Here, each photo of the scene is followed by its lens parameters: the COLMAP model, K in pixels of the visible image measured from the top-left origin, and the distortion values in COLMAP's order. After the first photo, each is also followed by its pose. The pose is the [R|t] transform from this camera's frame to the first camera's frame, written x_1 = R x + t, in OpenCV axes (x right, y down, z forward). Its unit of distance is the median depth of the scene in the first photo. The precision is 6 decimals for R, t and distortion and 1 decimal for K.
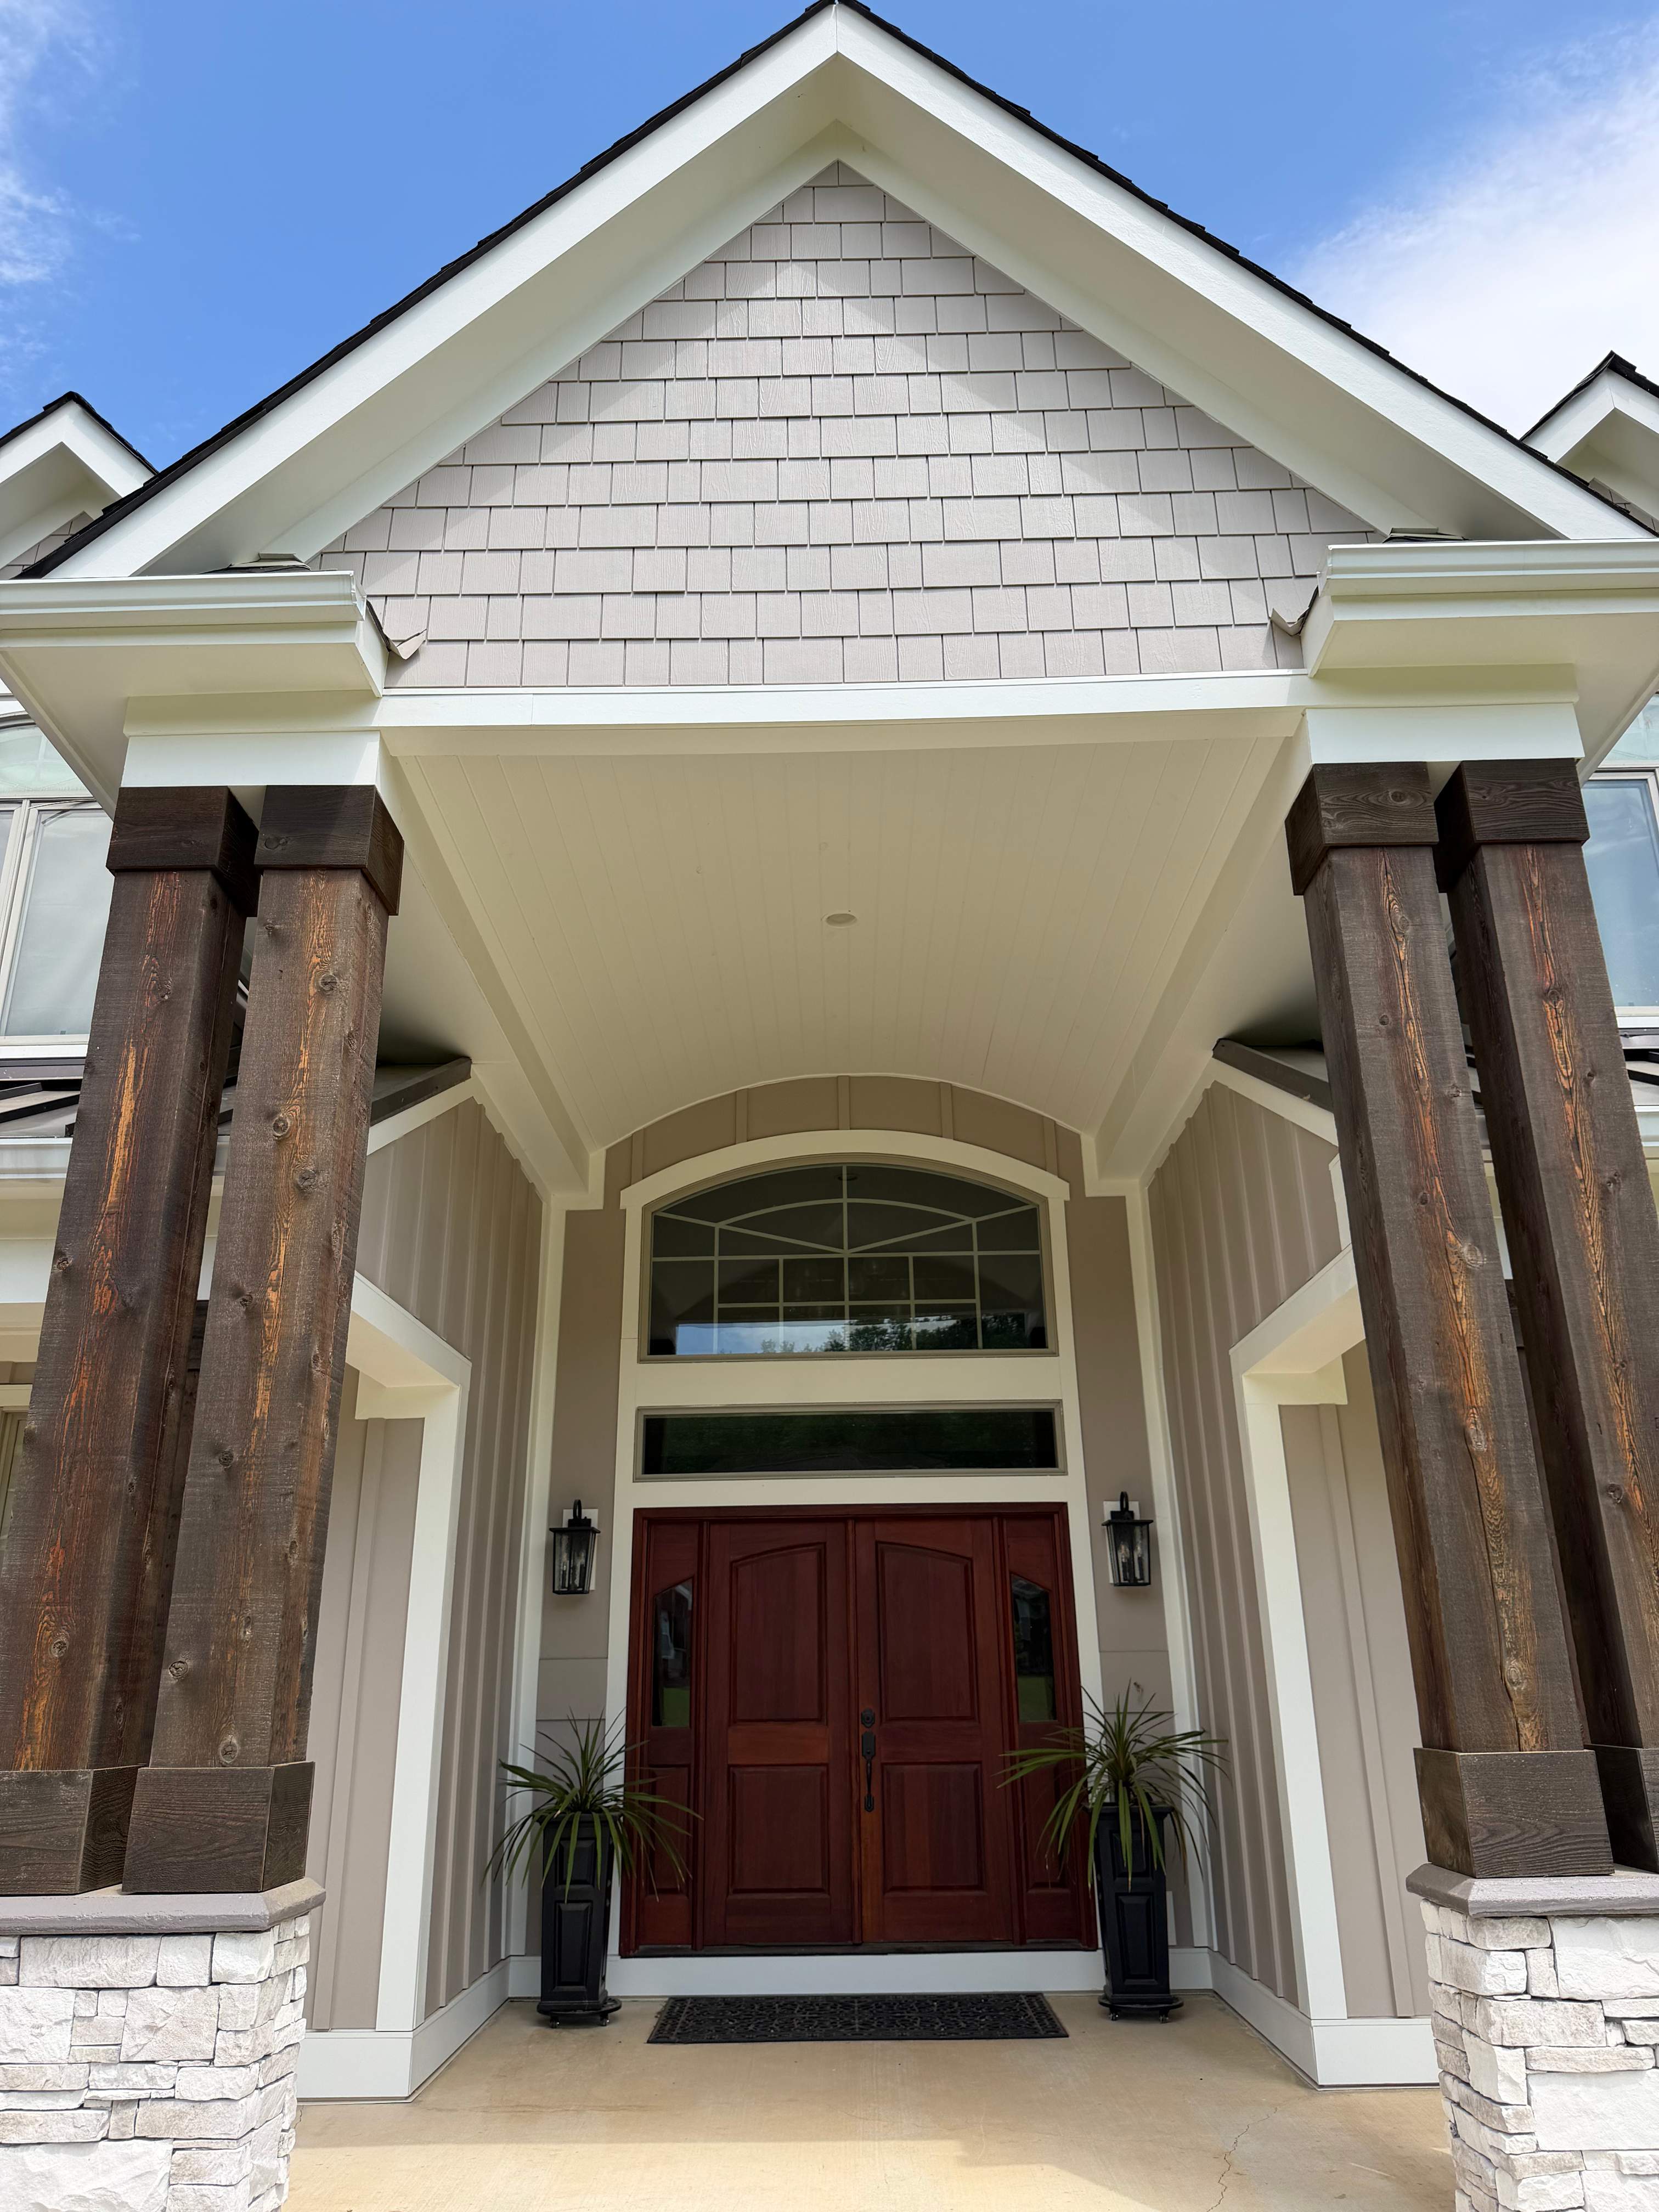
lens RADIAL K [[1551.6, 0, 824.0], [0, 1551.6, 1131.0], [0, 0, 1]] dist [0.050010, -0.064987]
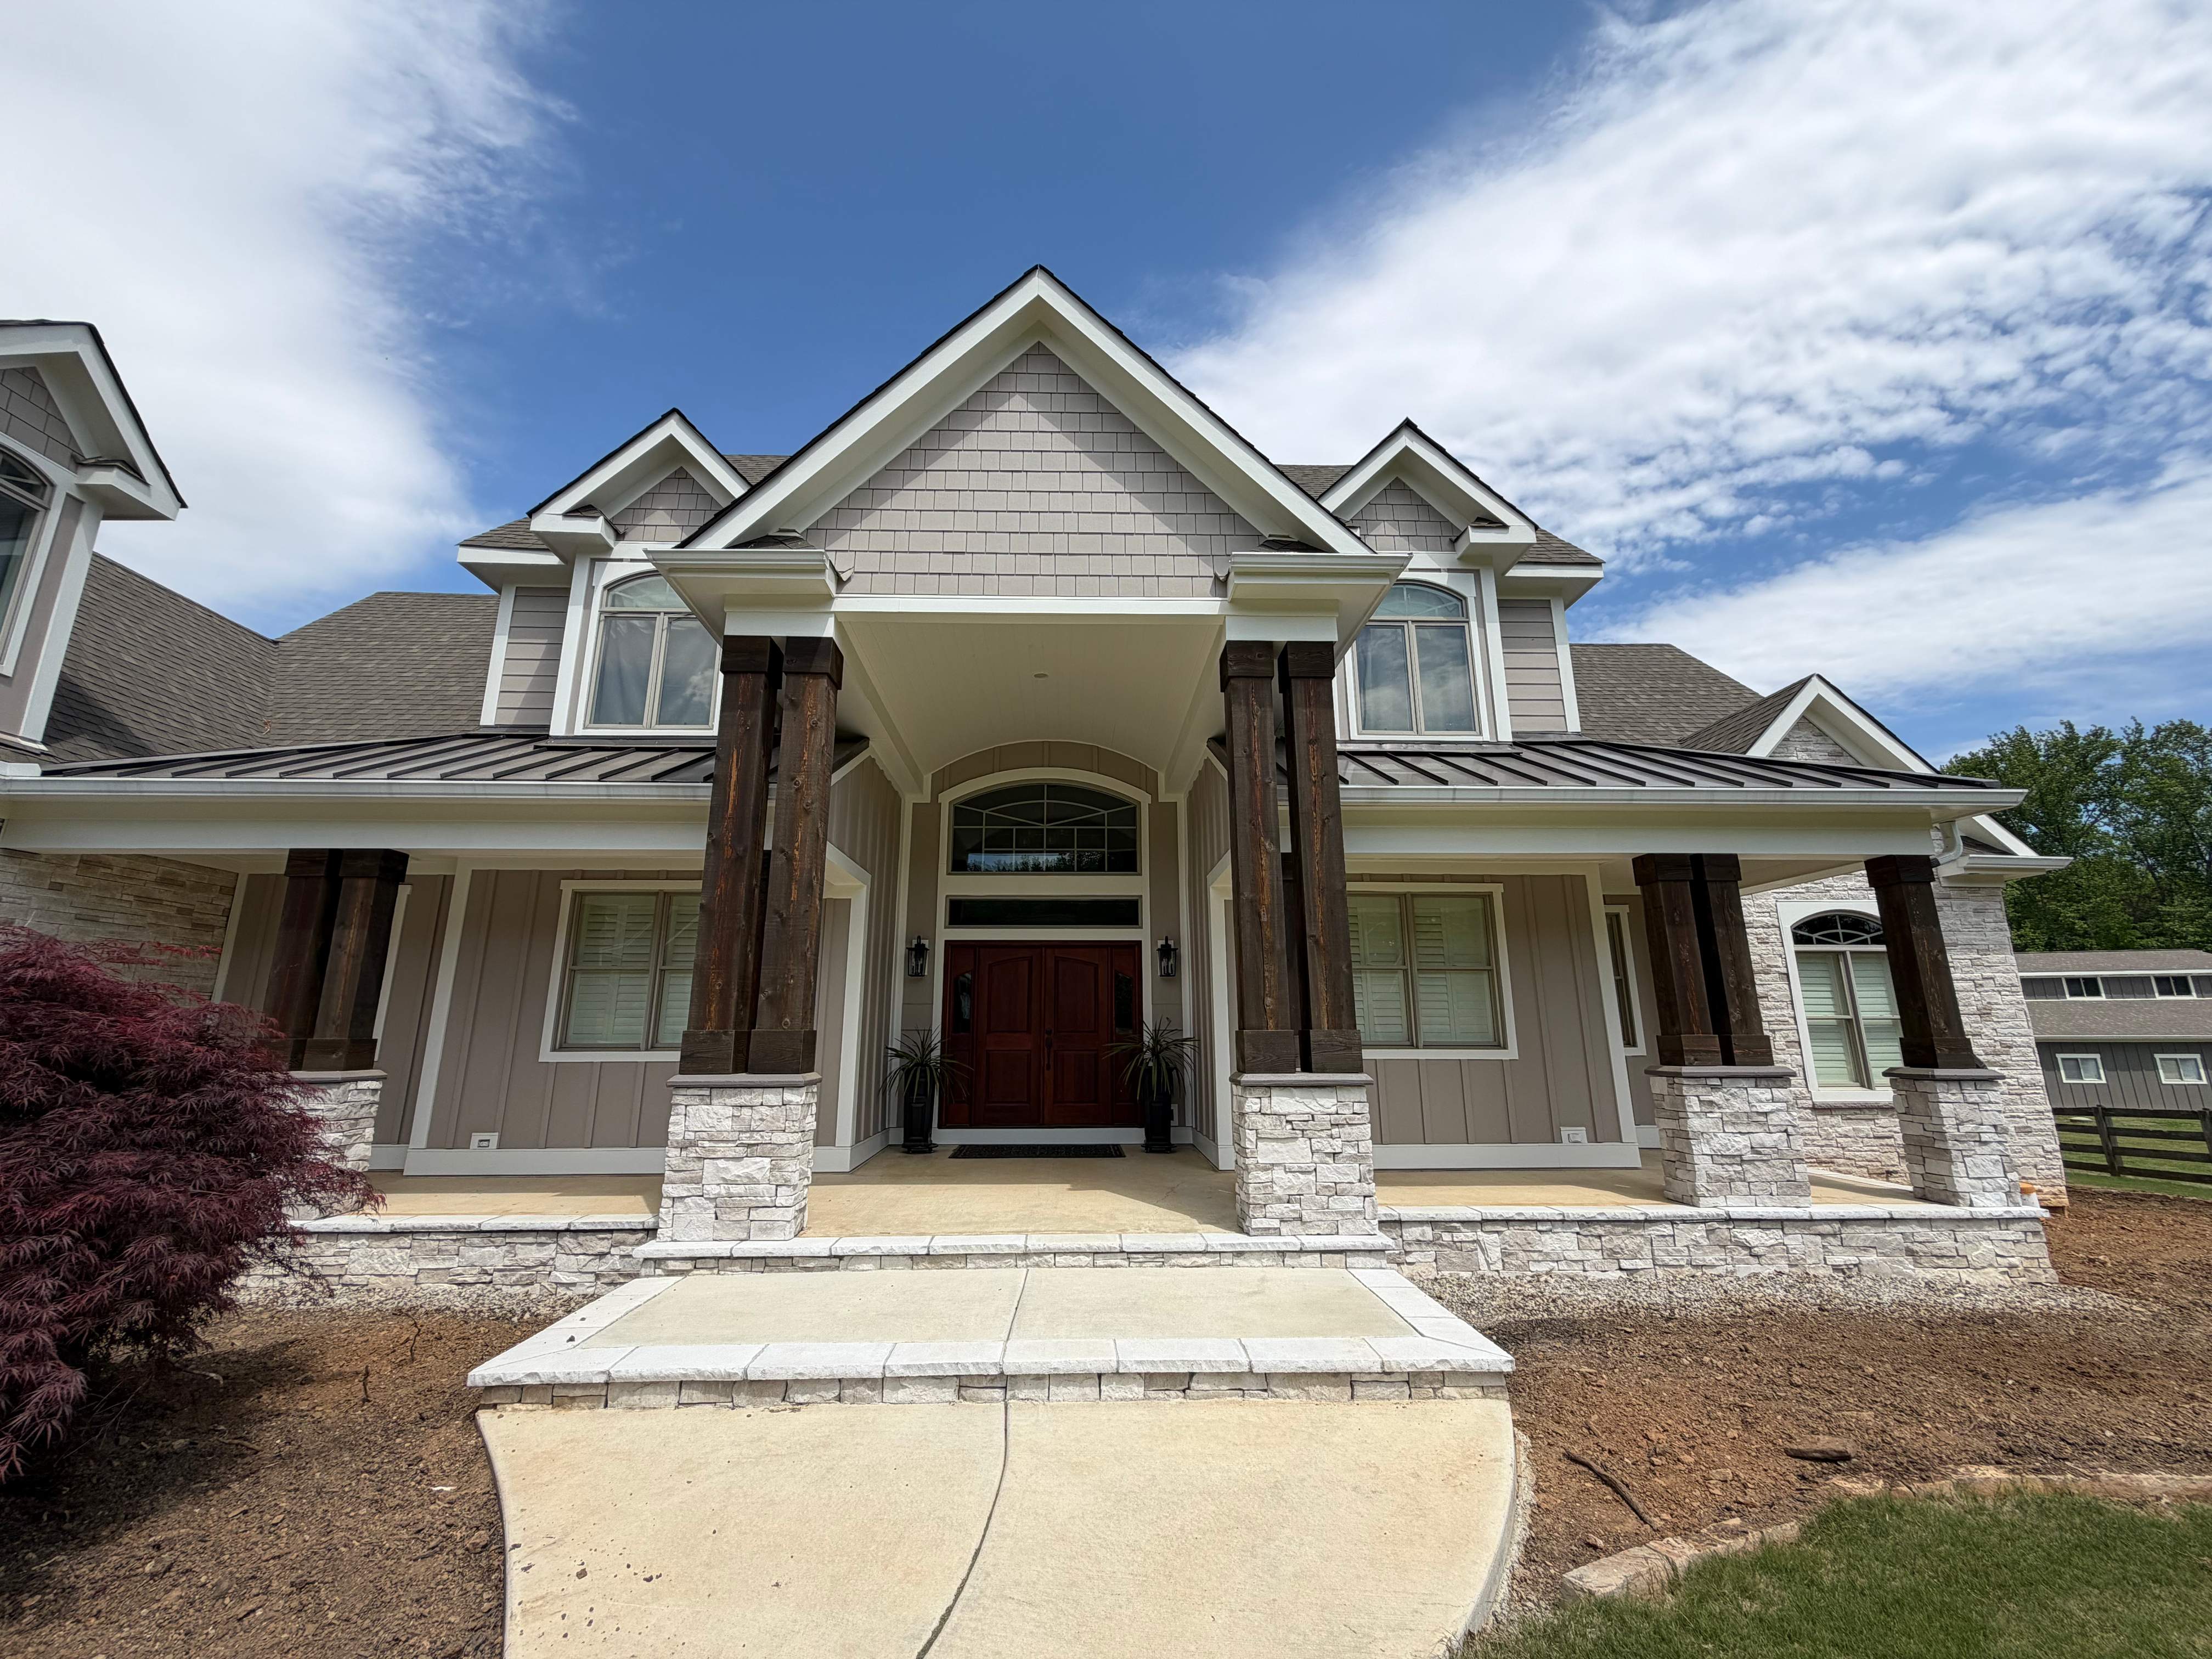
lens RADIAL K [[880.3, 0, 1096.0], [0, 880.3, 845.2], [0, 0, 1]] dist [-0.006481, 0.000196]
pose [[0.998949, 0.021099, 0.040697, 0.060136], [-0.025993, 0.991974, 0.123742, -0.080023], [-0.037760, -0.124669, 0.991480, -0.357604]]
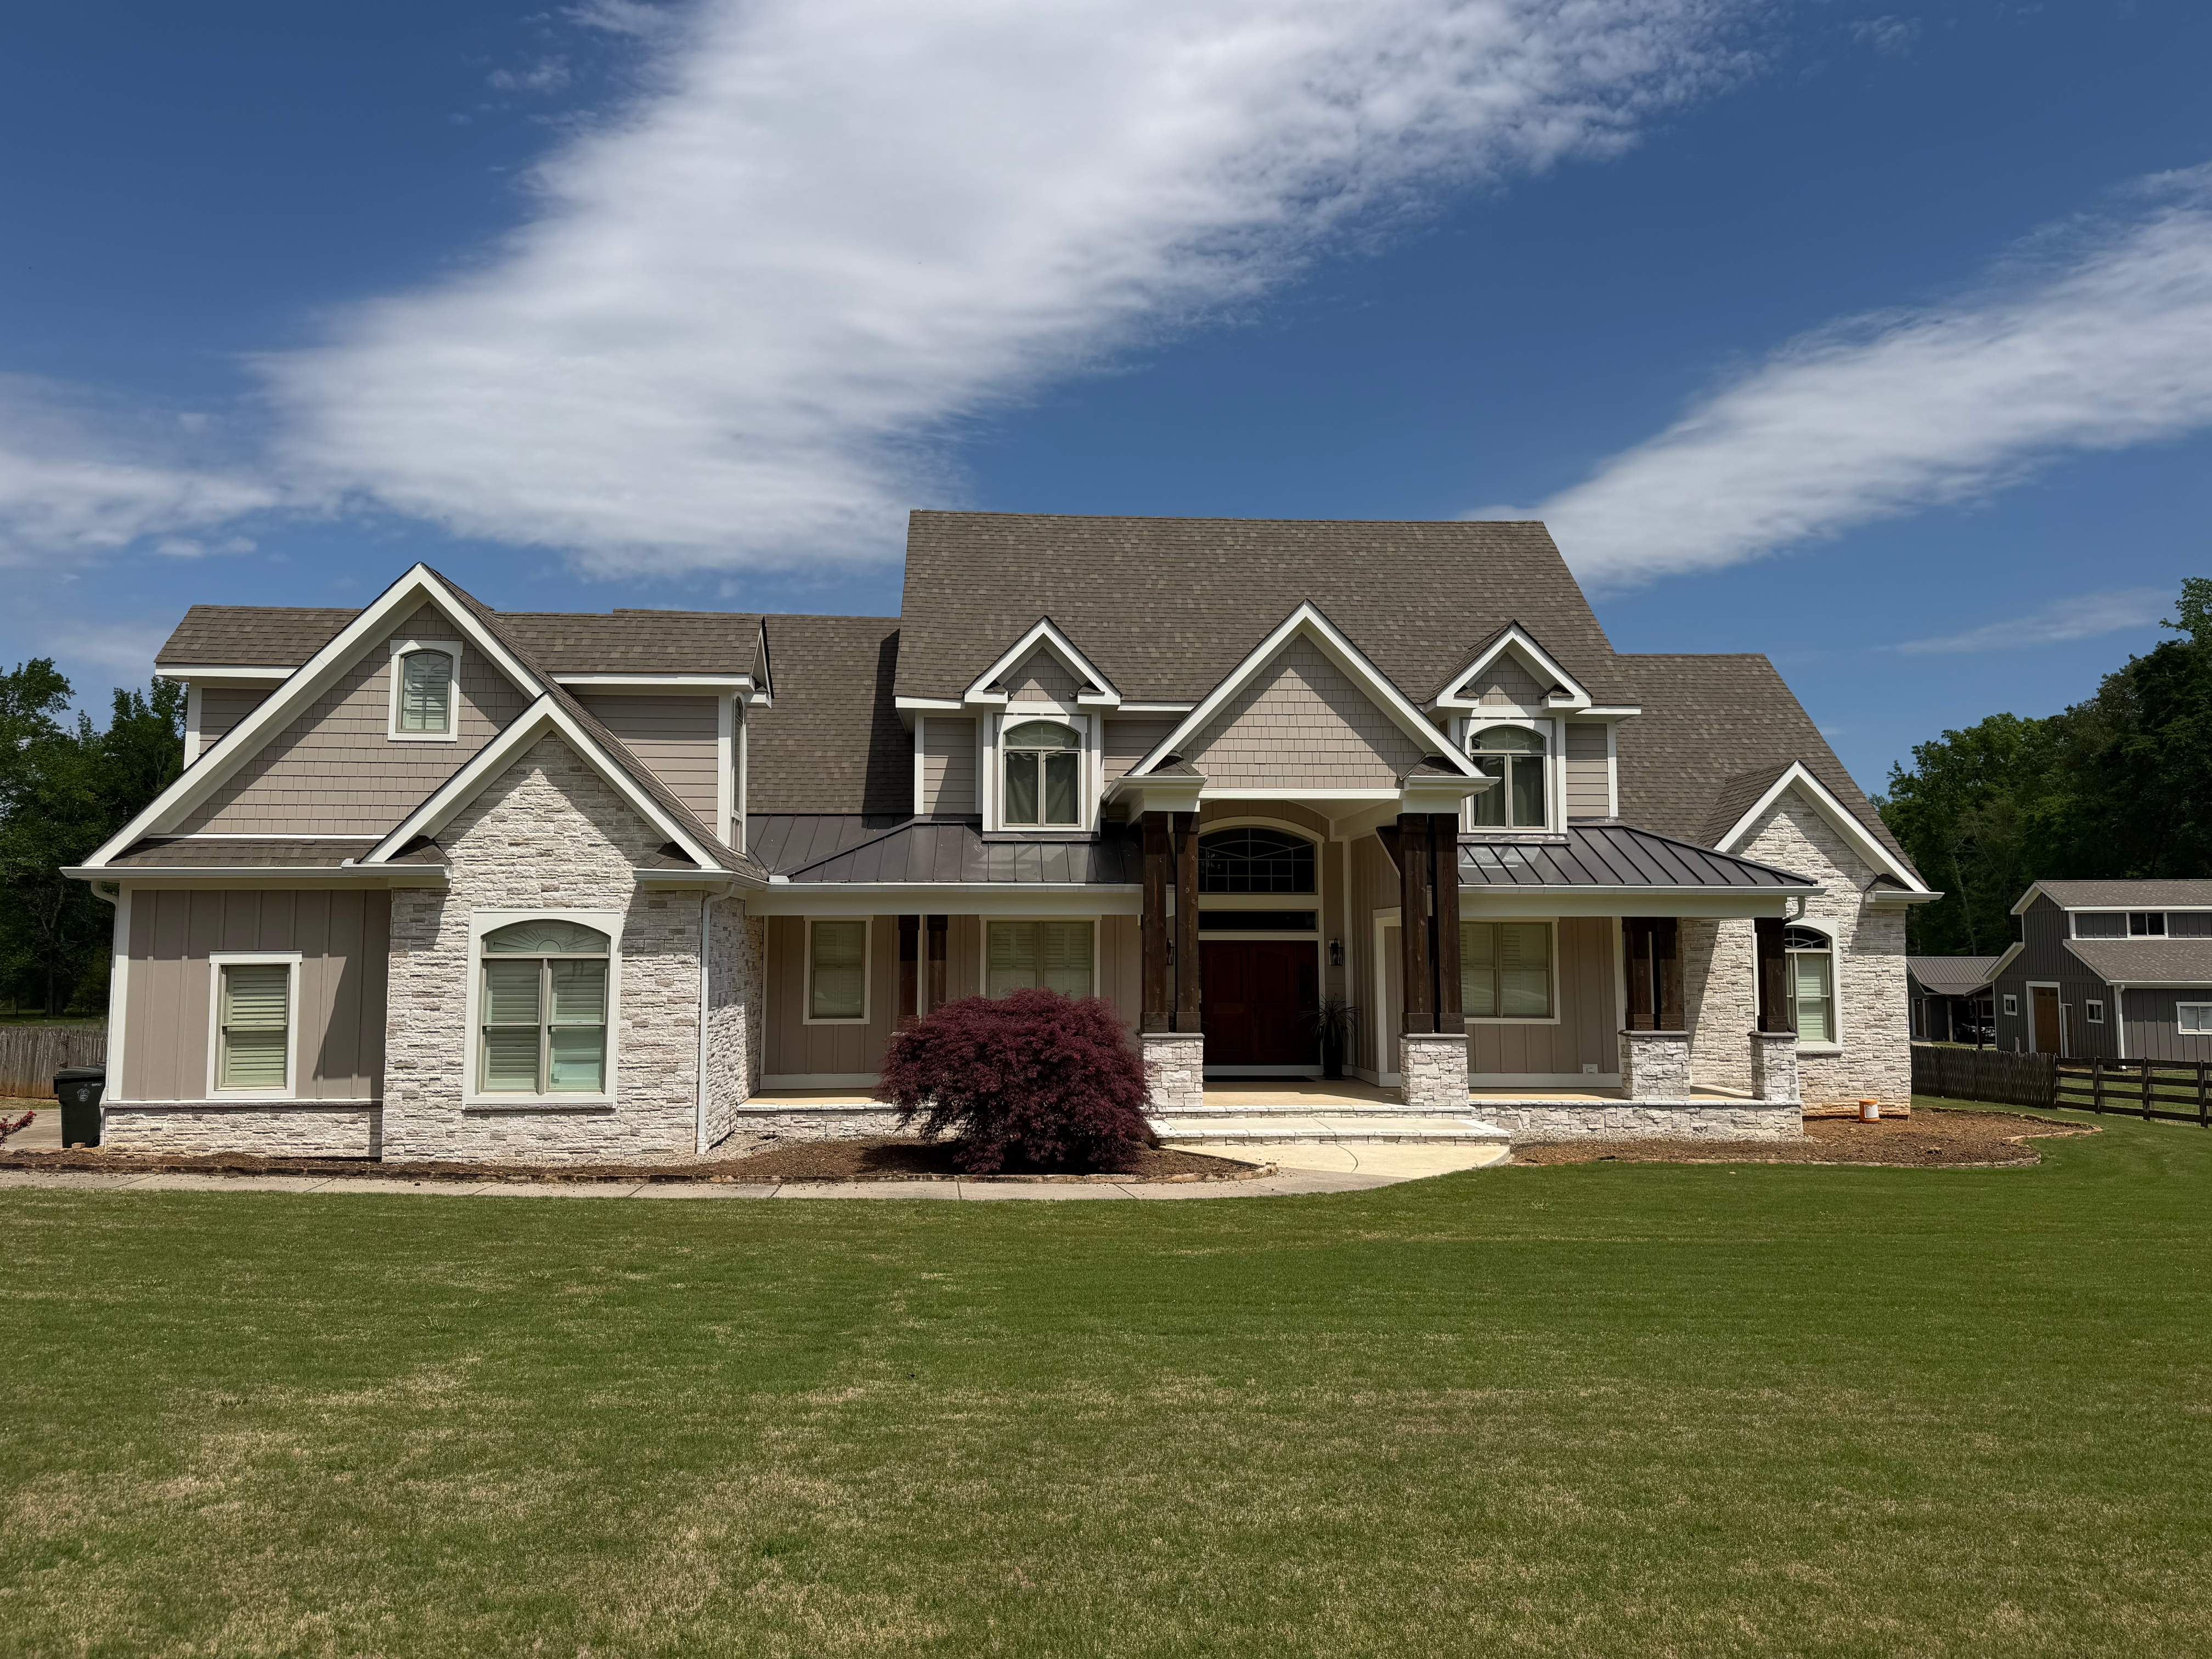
lens RADIAL K [[1521.4, 0, 1000.5], [0, 1521.4, 827.8], [0, 0, 1]] dist [-0.001091, -0.105691]
pose [[0.999502, 0.020031, 0.024377, -0.929936], [-0.025570, 0.966889, 0.253912, -1.230054], [-0.018483, -0.254408, 0.966920, -3.145725]]
